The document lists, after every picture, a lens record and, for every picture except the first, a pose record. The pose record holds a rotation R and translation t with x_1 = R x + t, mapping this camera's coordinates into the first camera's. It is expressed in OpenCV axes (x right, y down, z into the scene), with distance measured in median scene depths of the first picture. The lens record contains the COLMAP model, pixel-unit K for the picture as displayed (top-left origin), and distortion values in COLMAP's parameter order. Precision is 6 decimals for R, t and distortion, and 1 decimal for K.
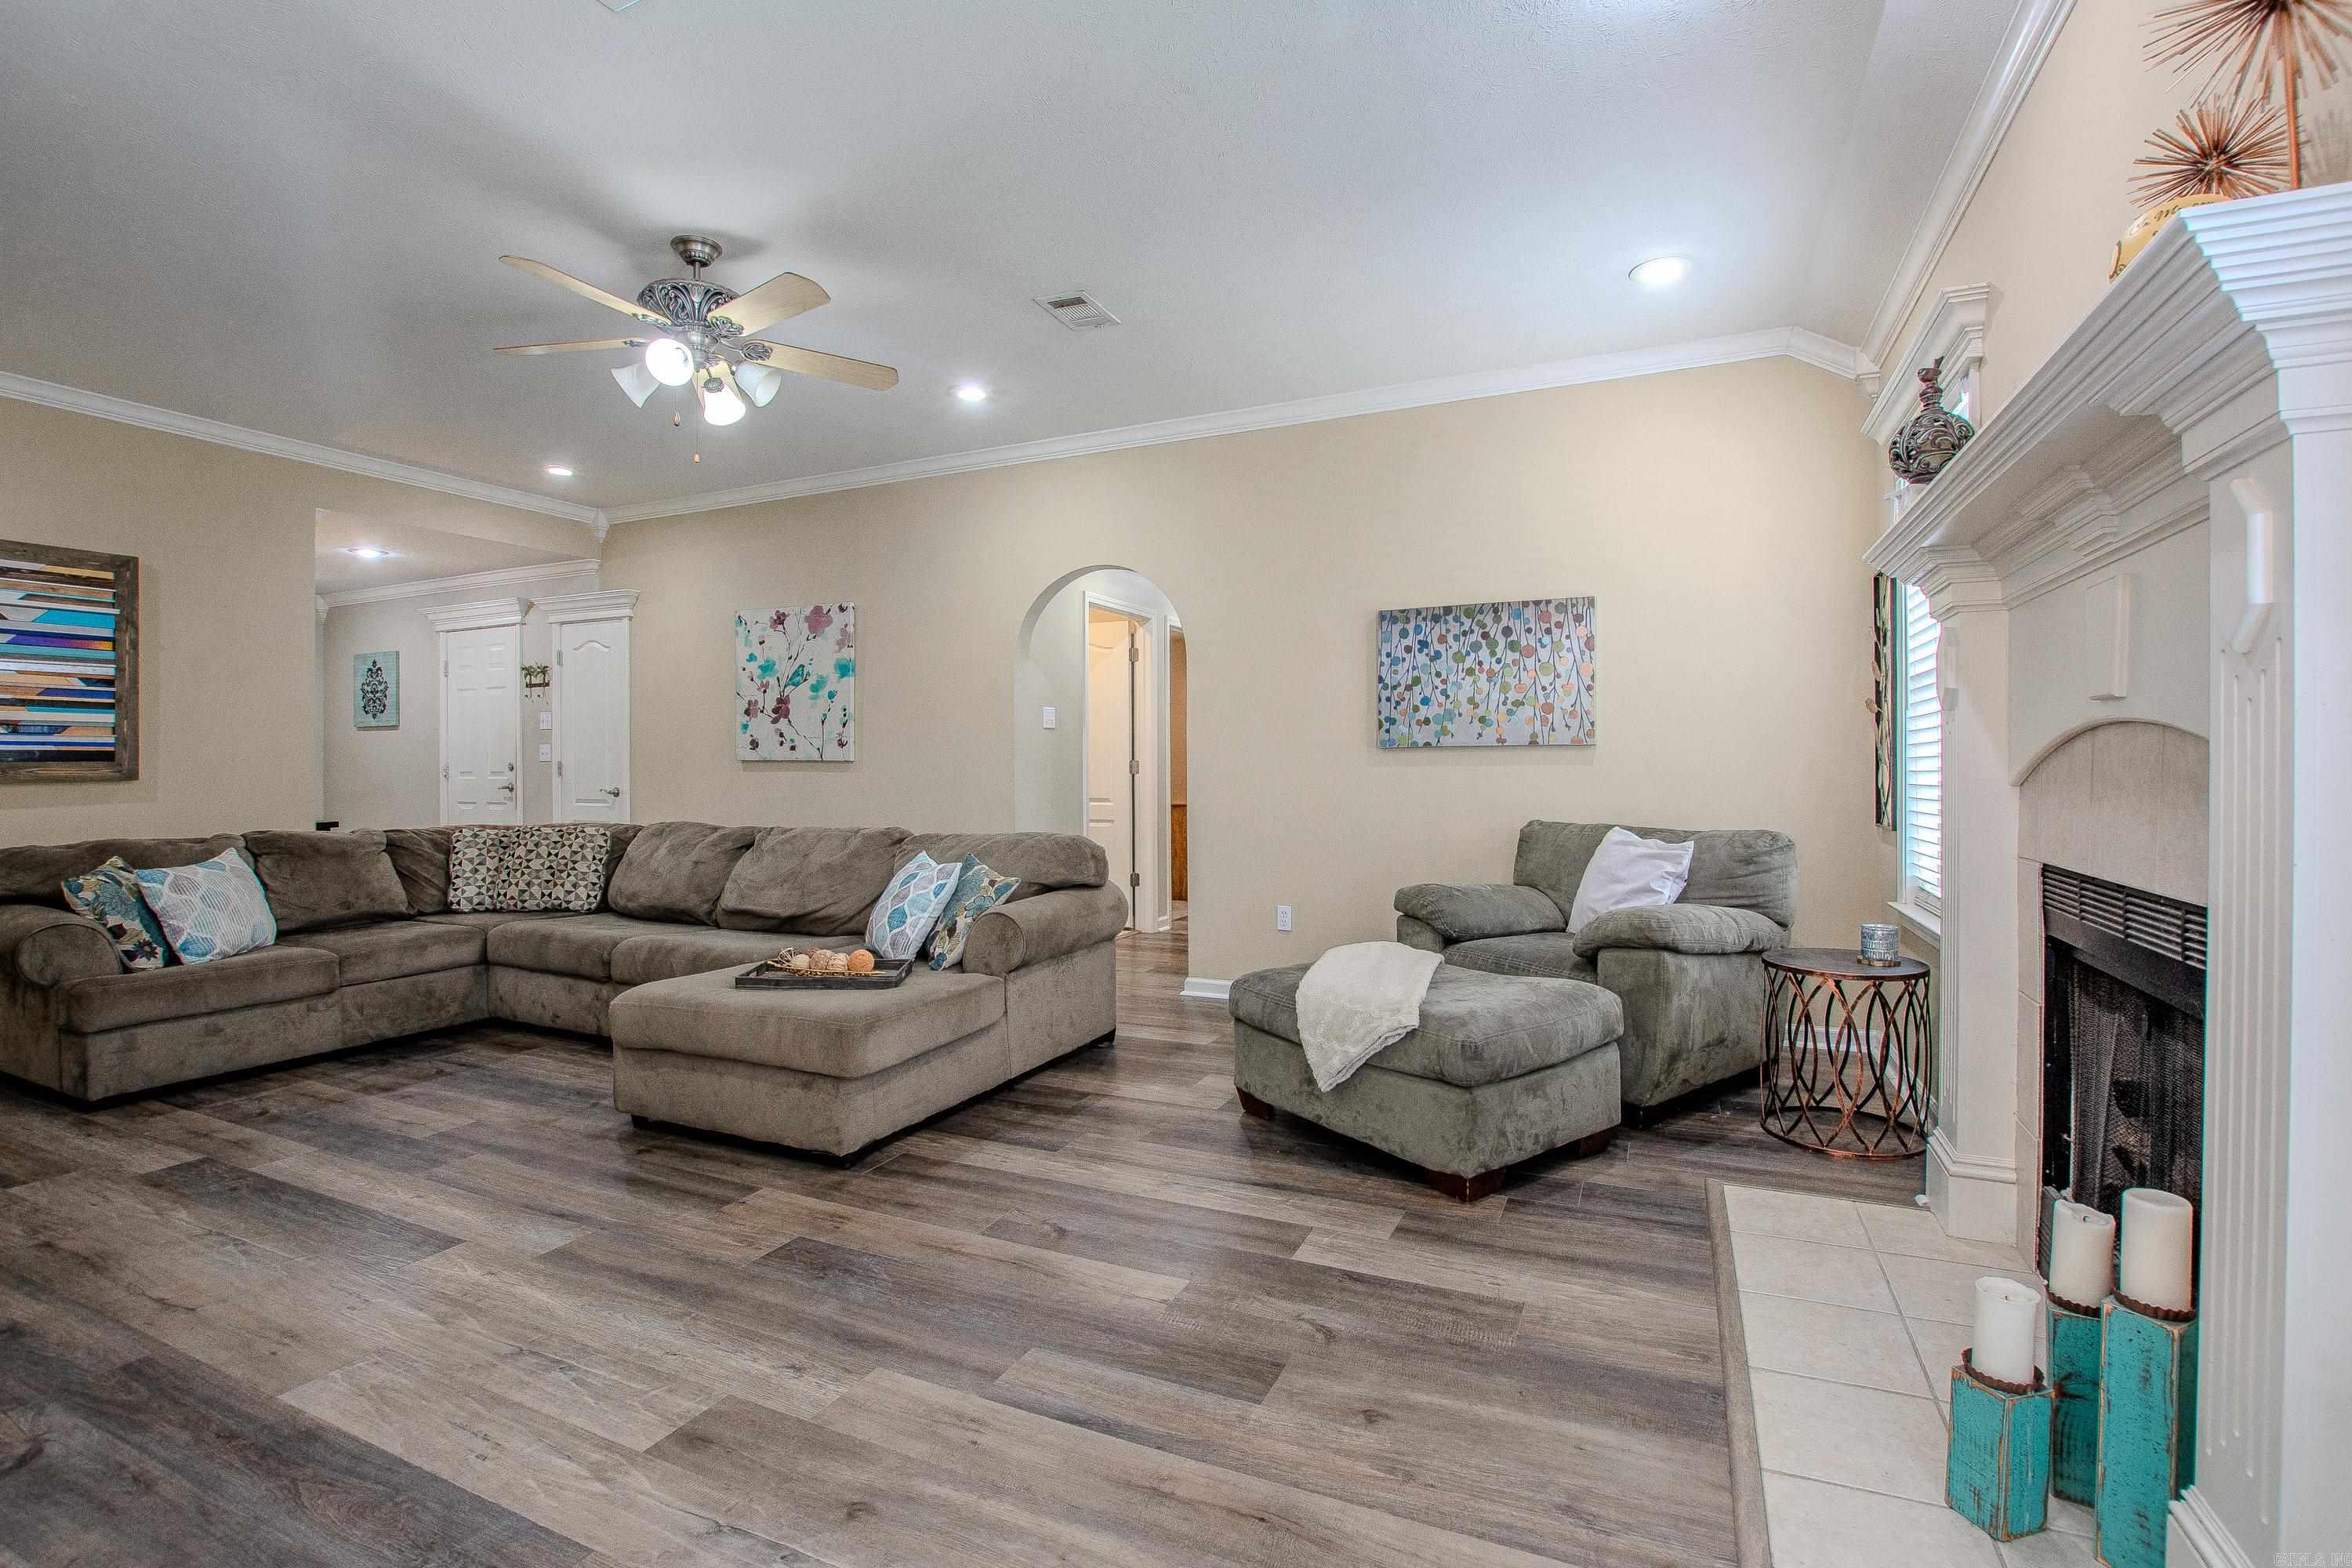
lens RADIAL K [[1056.9, 0, 1176.0], [0, 1056.9, 784.0], [0, 0, 1]] dist [-0.022075, 0.000935]
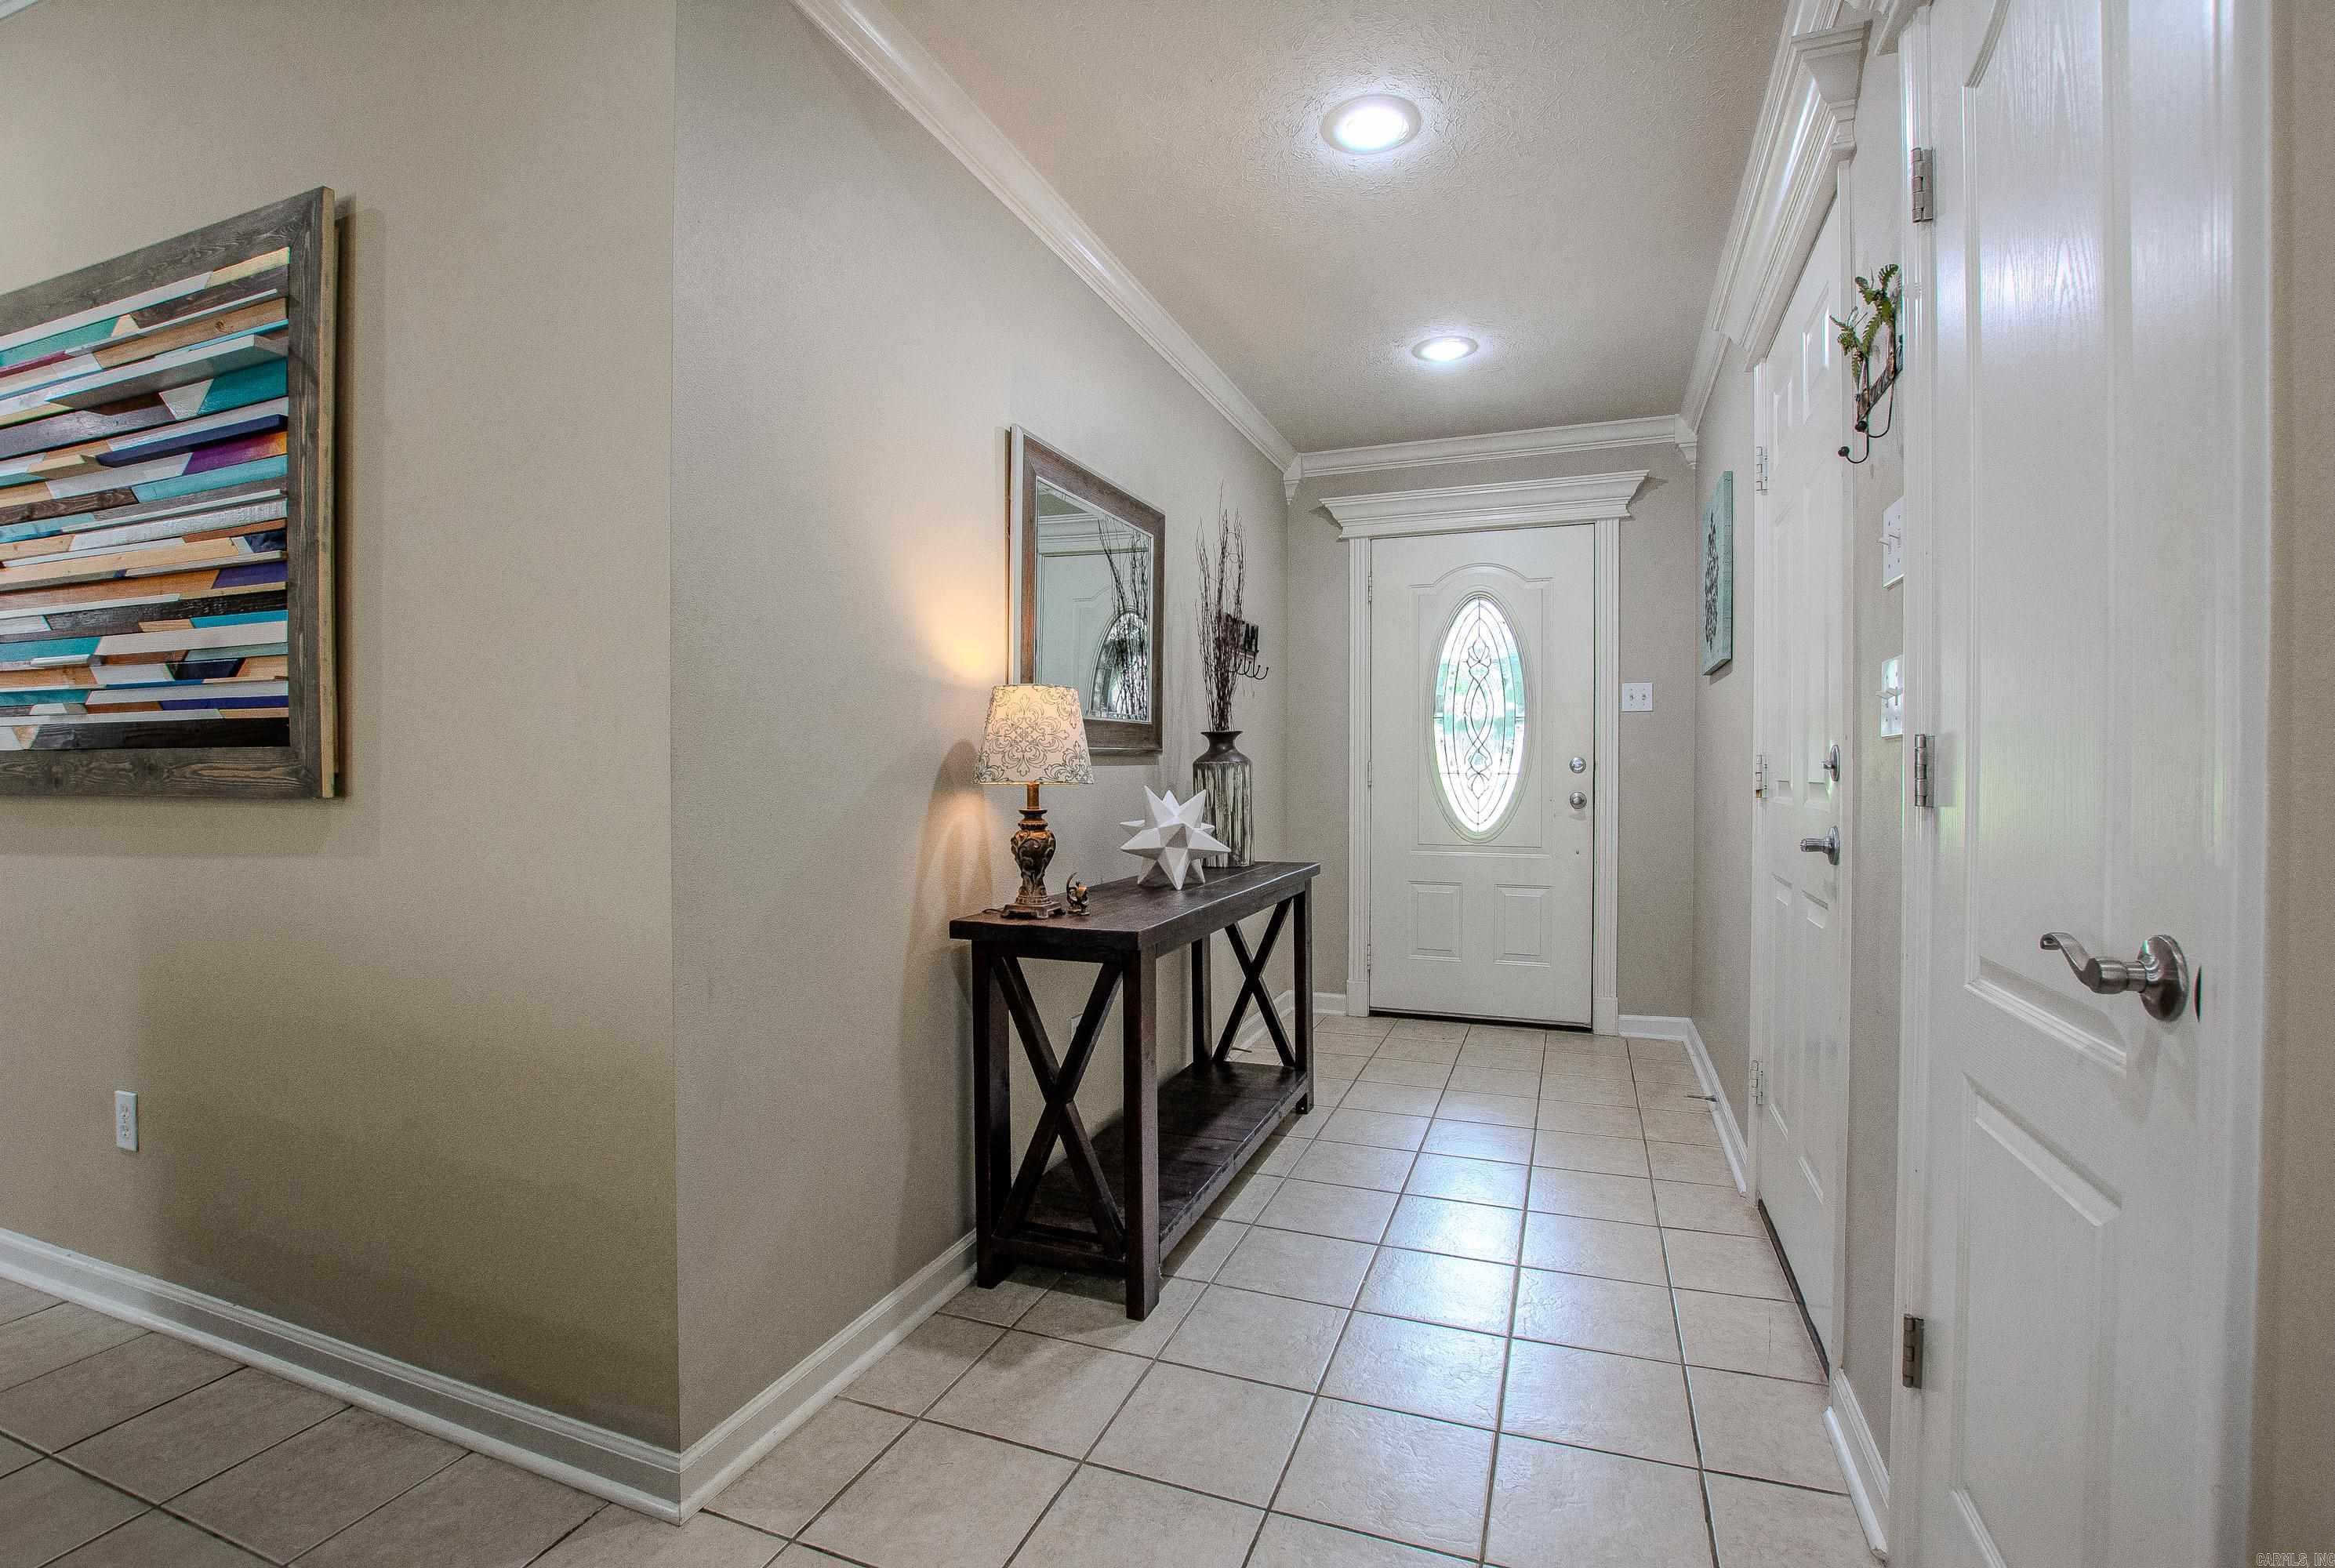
lens RADIAL K [[1039.2, 0, 1167.5], [0, 1039.2, 784.0], [0, 0, 1]] dist [-0.000843, -0.000097]
pose [[0.070671, 0.015781, -0.997375, -0.628542], [-0.013727, 0.999796, 0.014846, -0.018237], [0.997405, 0.012641, 0.070873, 1.290059]]
